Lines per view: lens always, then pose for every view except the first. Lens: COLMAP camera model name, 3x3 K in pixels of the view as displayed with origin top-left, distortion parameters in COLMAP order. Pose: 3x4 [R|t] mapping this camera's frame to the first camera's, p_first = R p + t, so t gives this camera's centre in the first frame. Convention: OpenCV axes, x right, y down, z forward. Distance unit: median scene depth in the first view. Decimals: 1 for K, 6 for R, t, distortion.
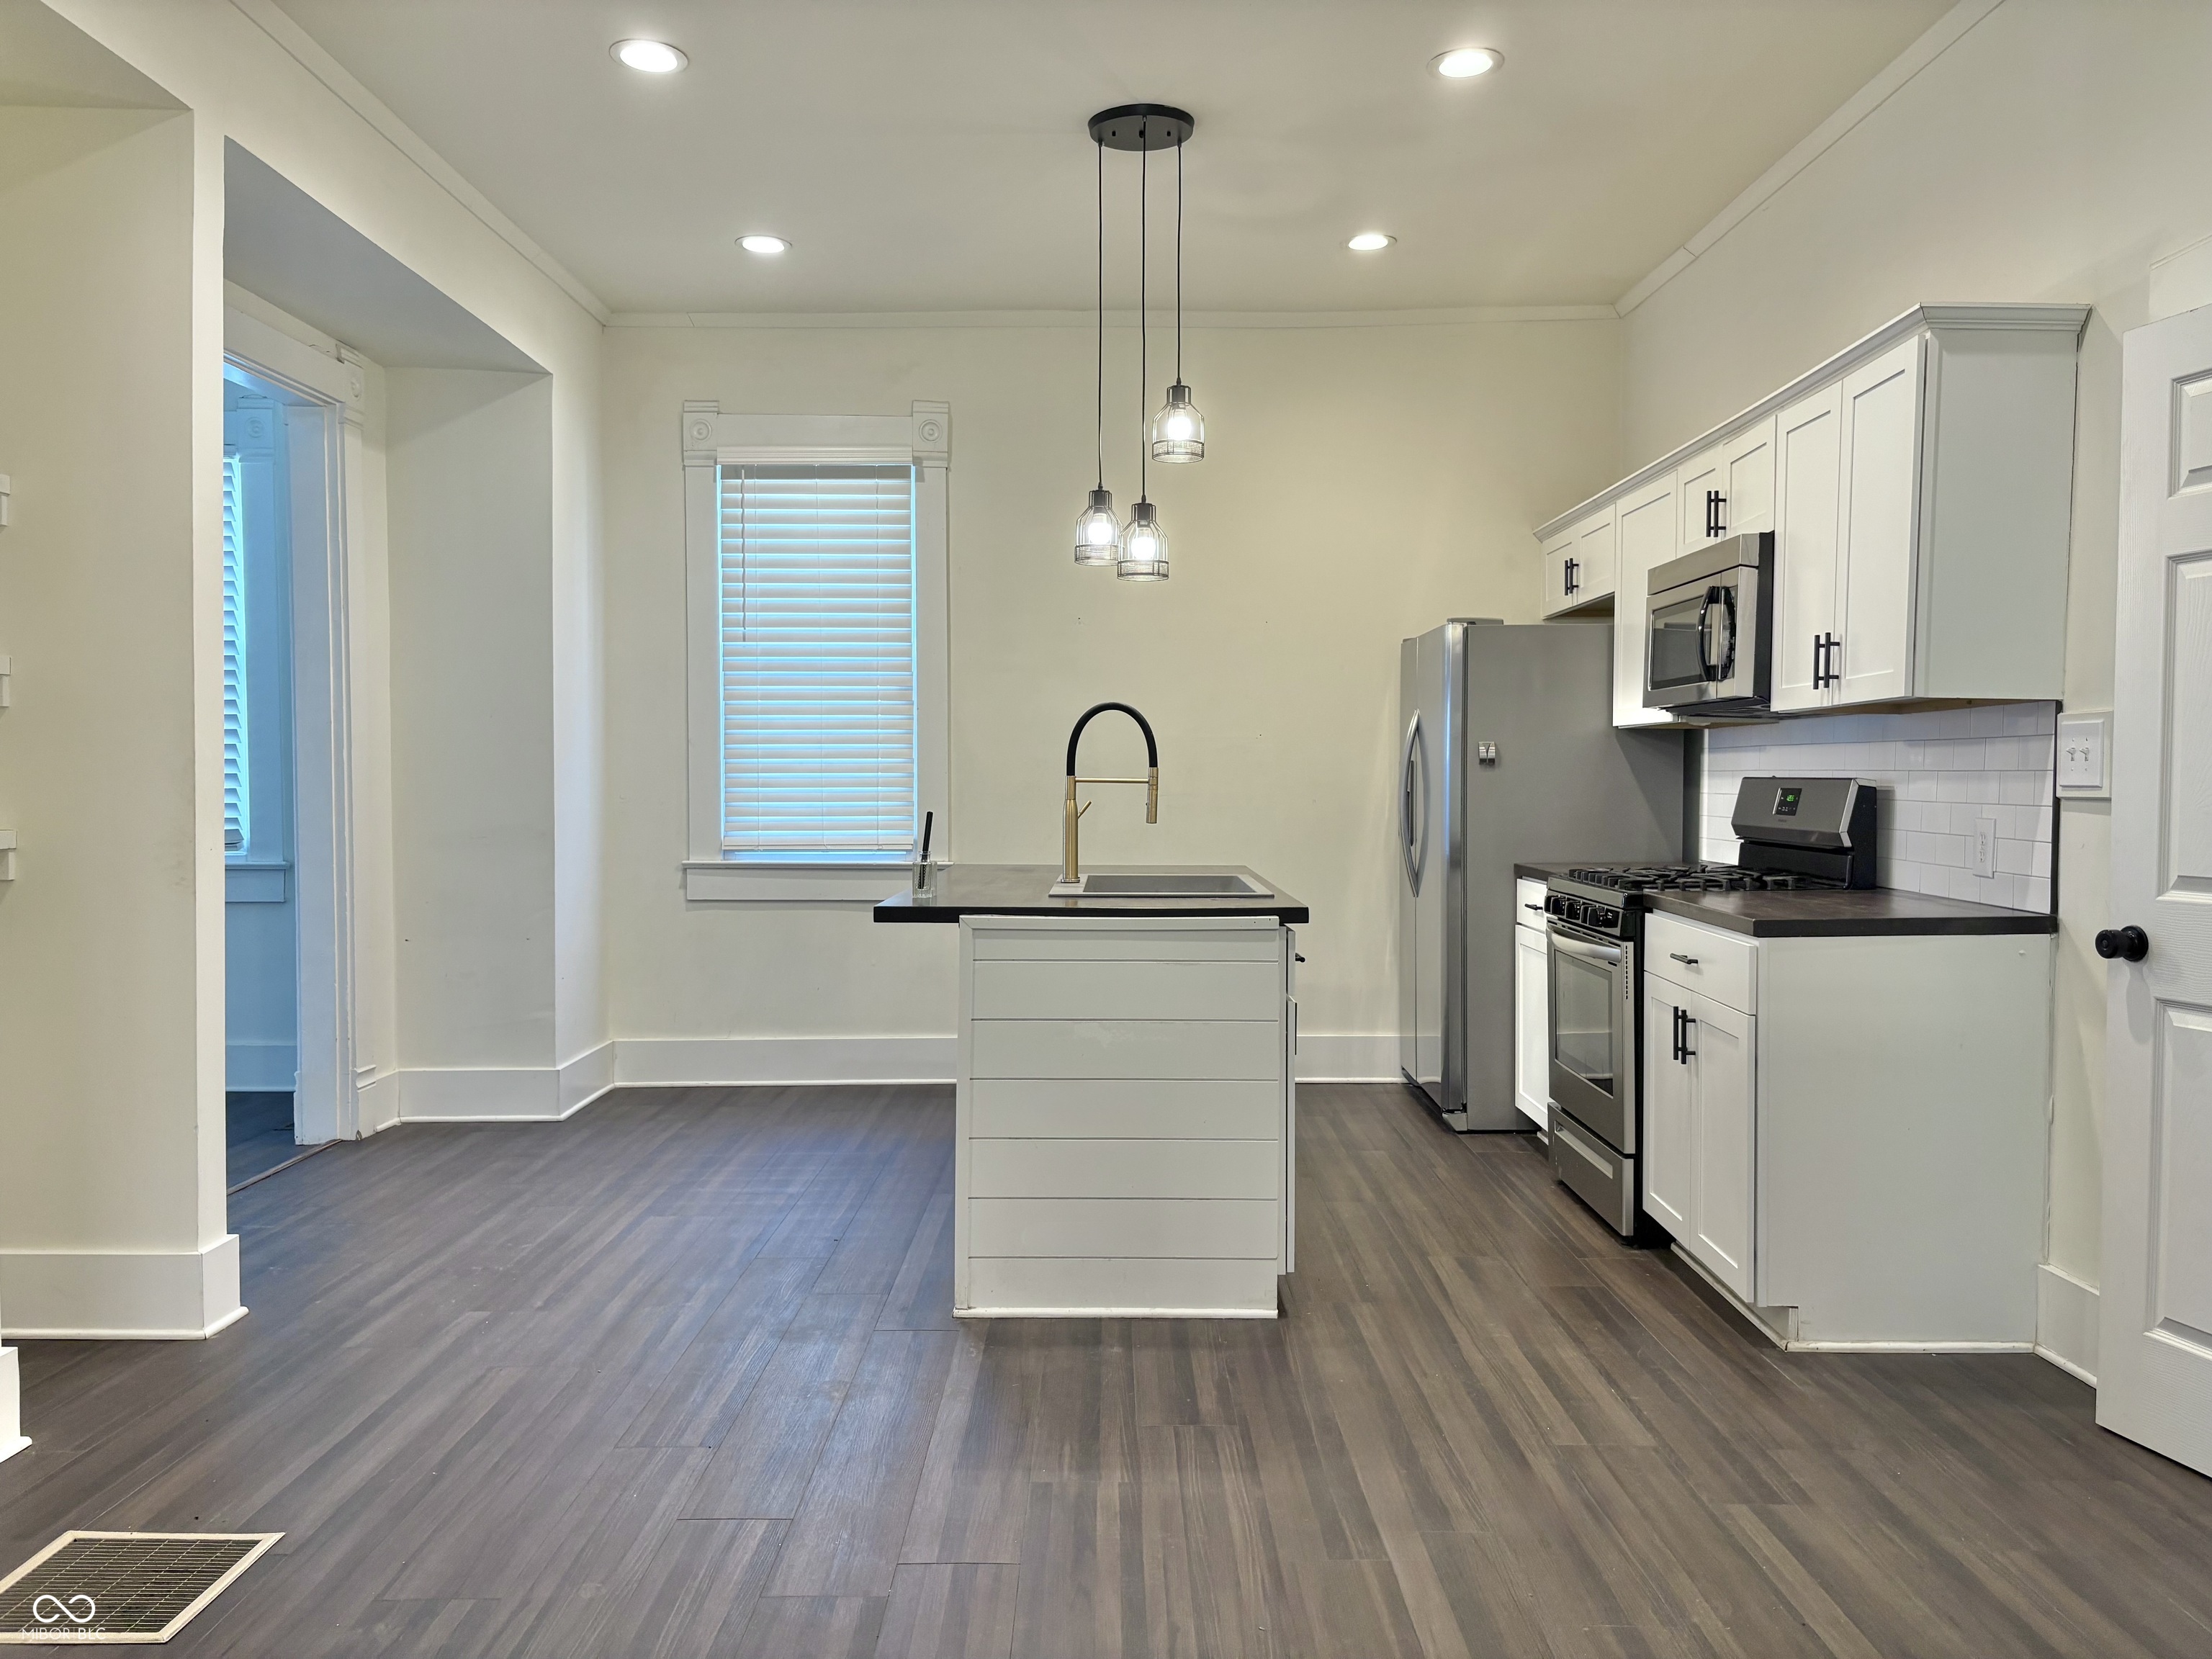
lens RADIAL K [[1686.5, 0, 1110.7], [0, 1686.5, 837.6], [0, 0, 1]] dist [0.015597, 0.000777]
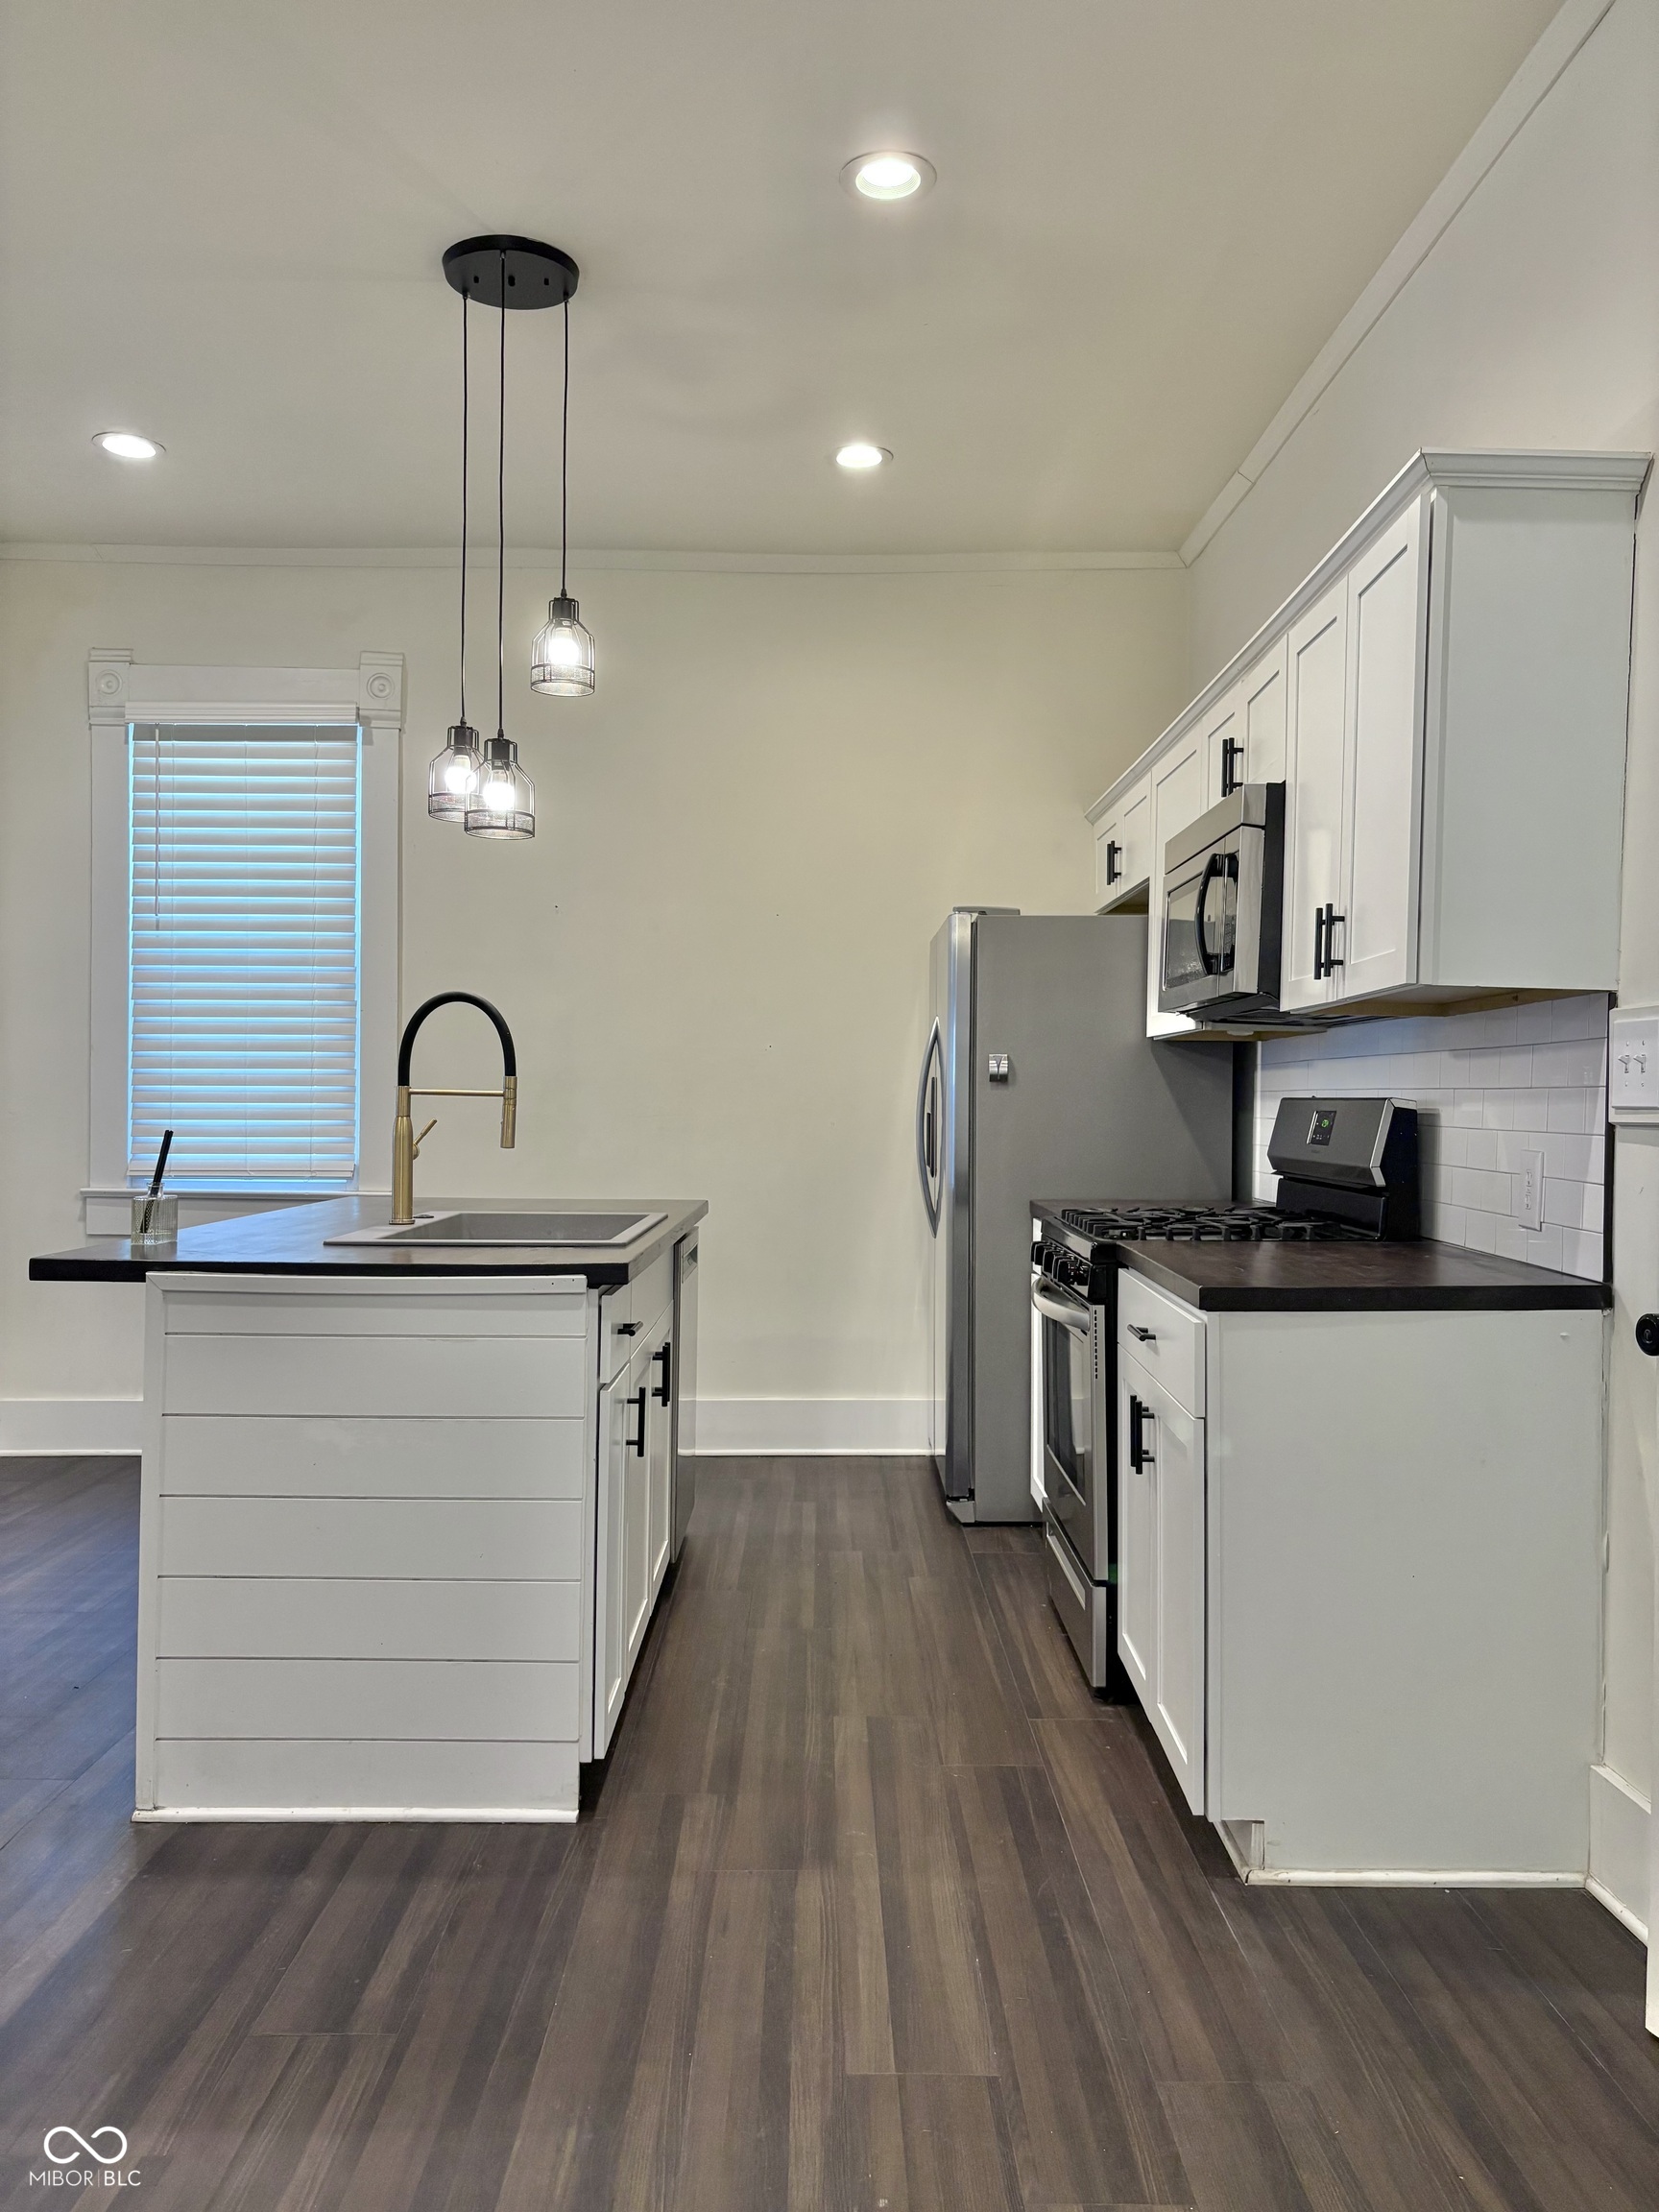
lens RADIAL K [[1690.7, 0, 843.5], [0, 1690.7, 1116.3], [0, 0, 1]] dist [0.024658, -0.008005]
pose [[0.999843, 0.009620, 0.014869, 0.180208], [-0.009201, 0.999565, -0.028010, -0.002546], [-0.015132, 0.027869, 0.999497, 0.225735]]
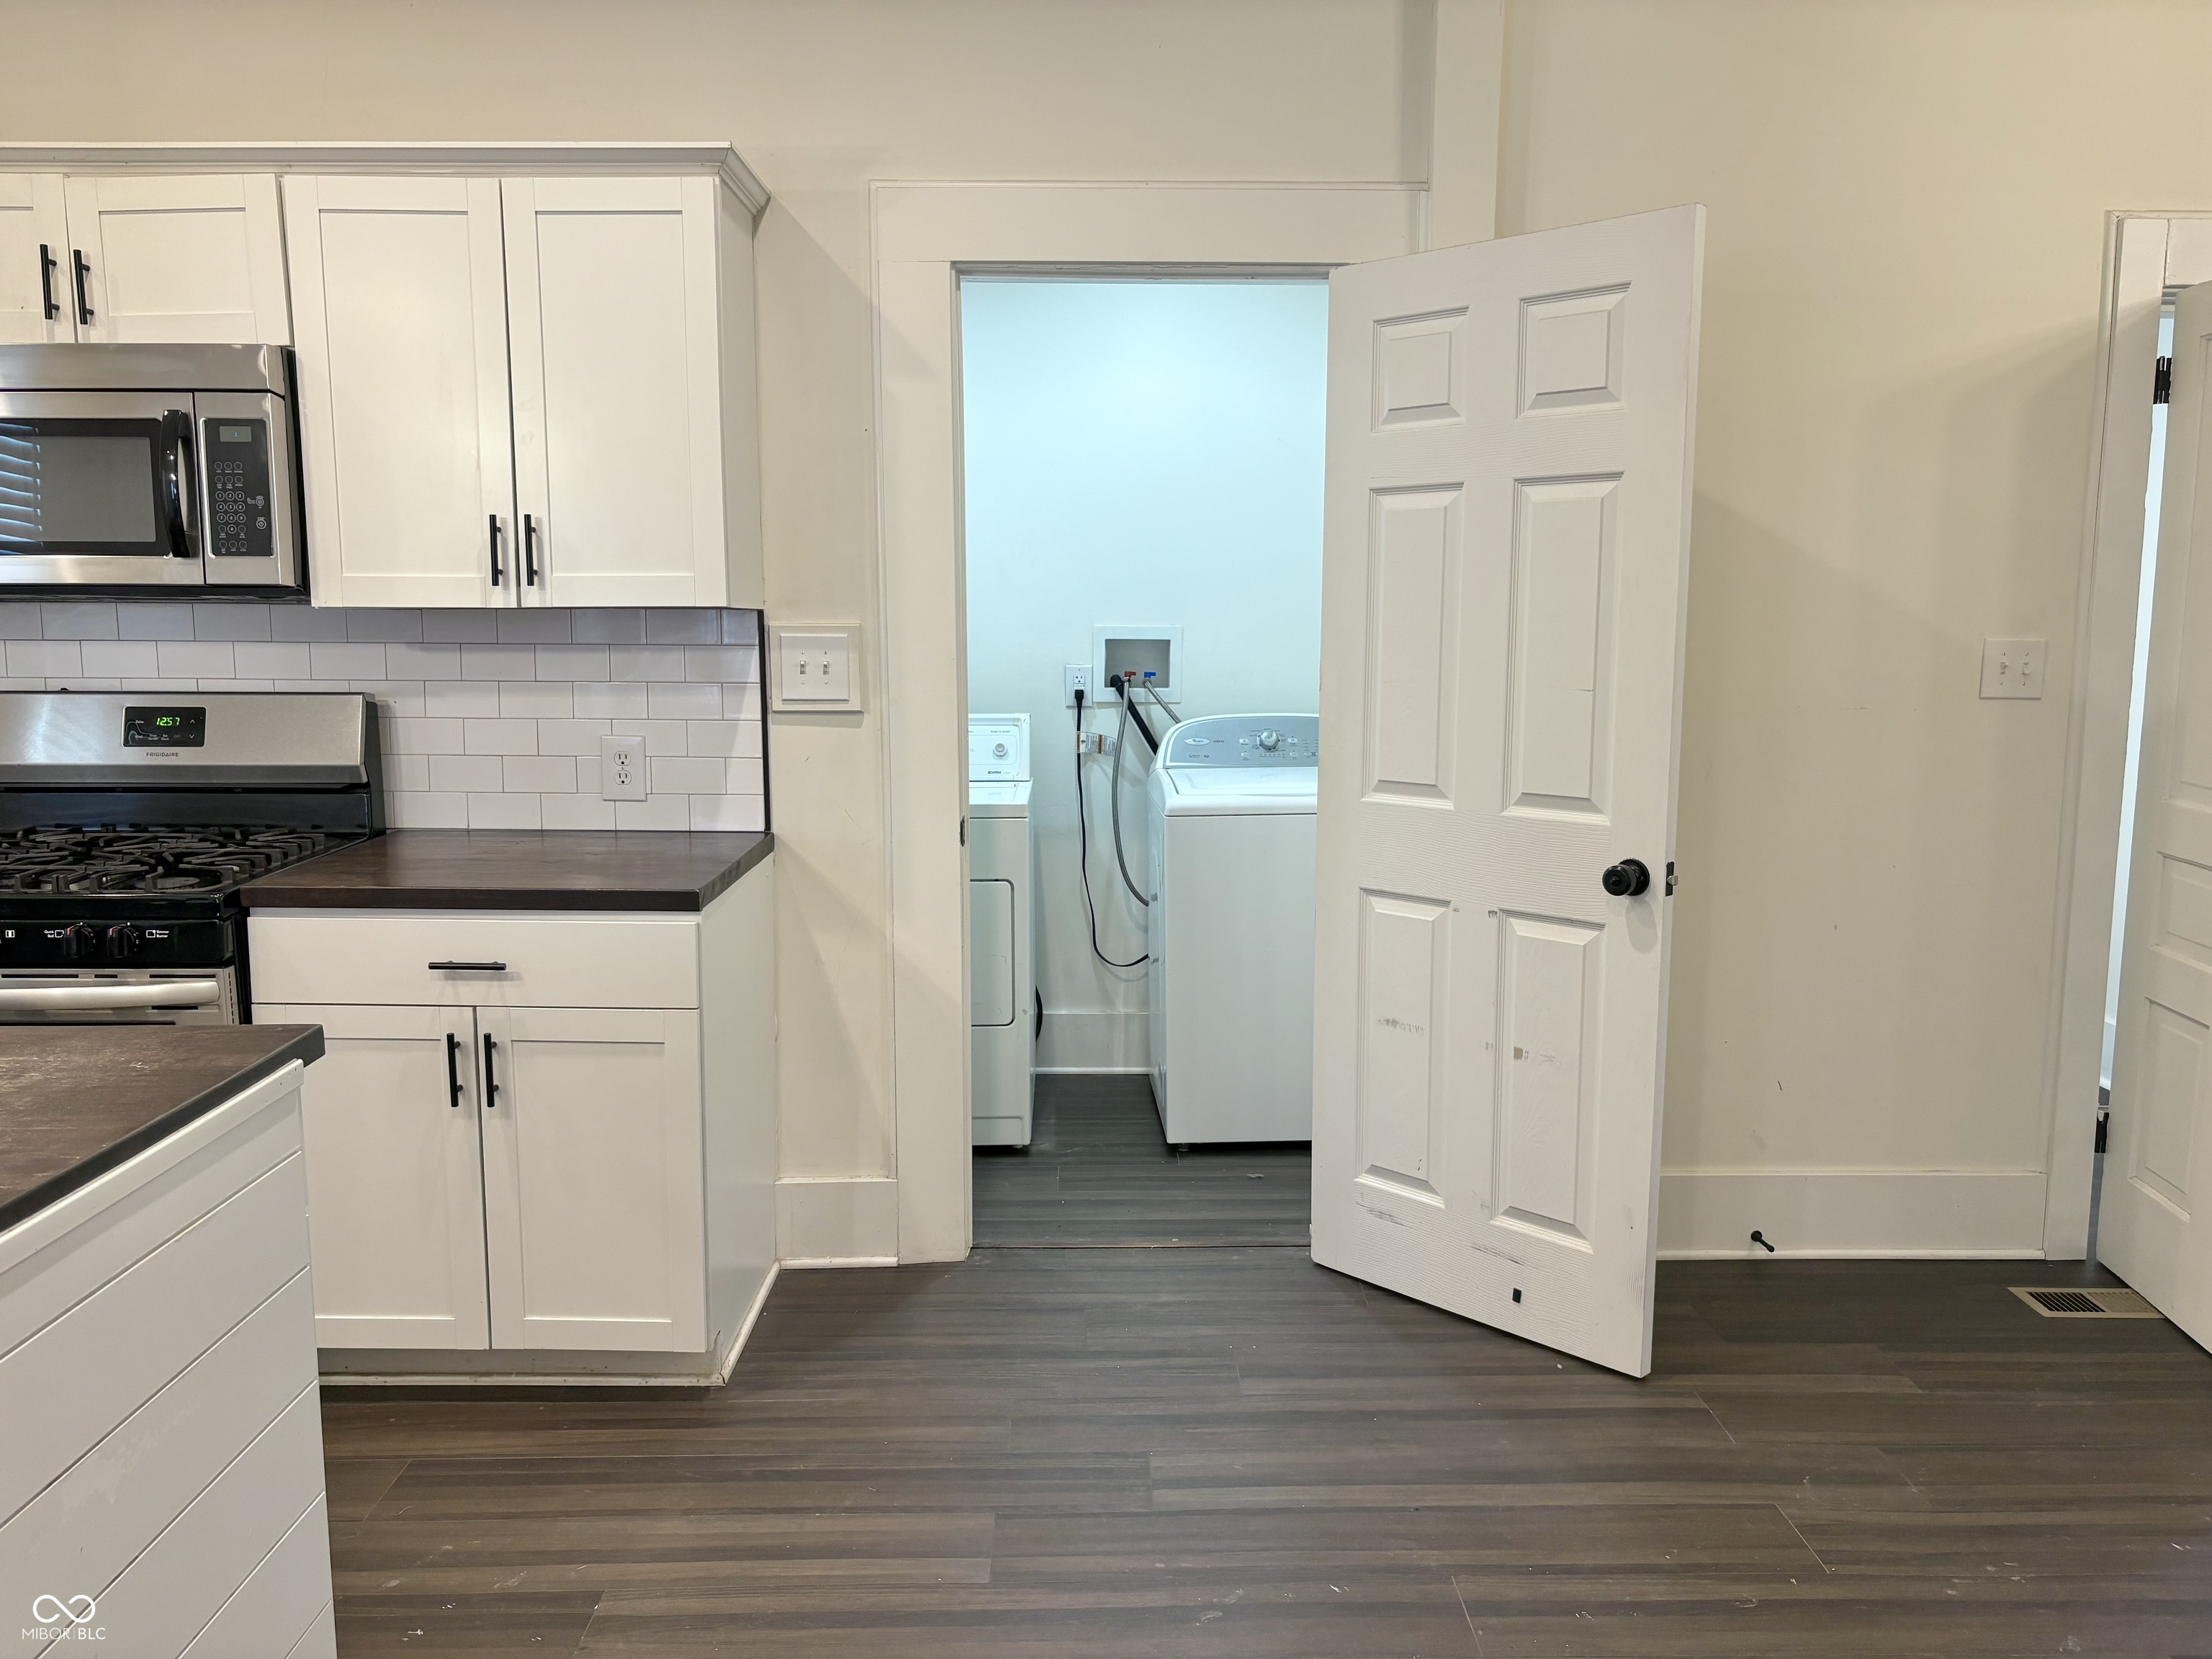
lens RADIAL K [[1686.5, 0, 1110.7], [0, 1686.5, 837.6], [0, 0, 1]] dist [0.015597, 0.000777]
pose [[-0.017595, -0.143620, 0.989476, -0.342096], [0.033557, 0.988987, 0.144146, -0.070937], [-0.999282, 0.035740, -0.012582, 0.683916]]
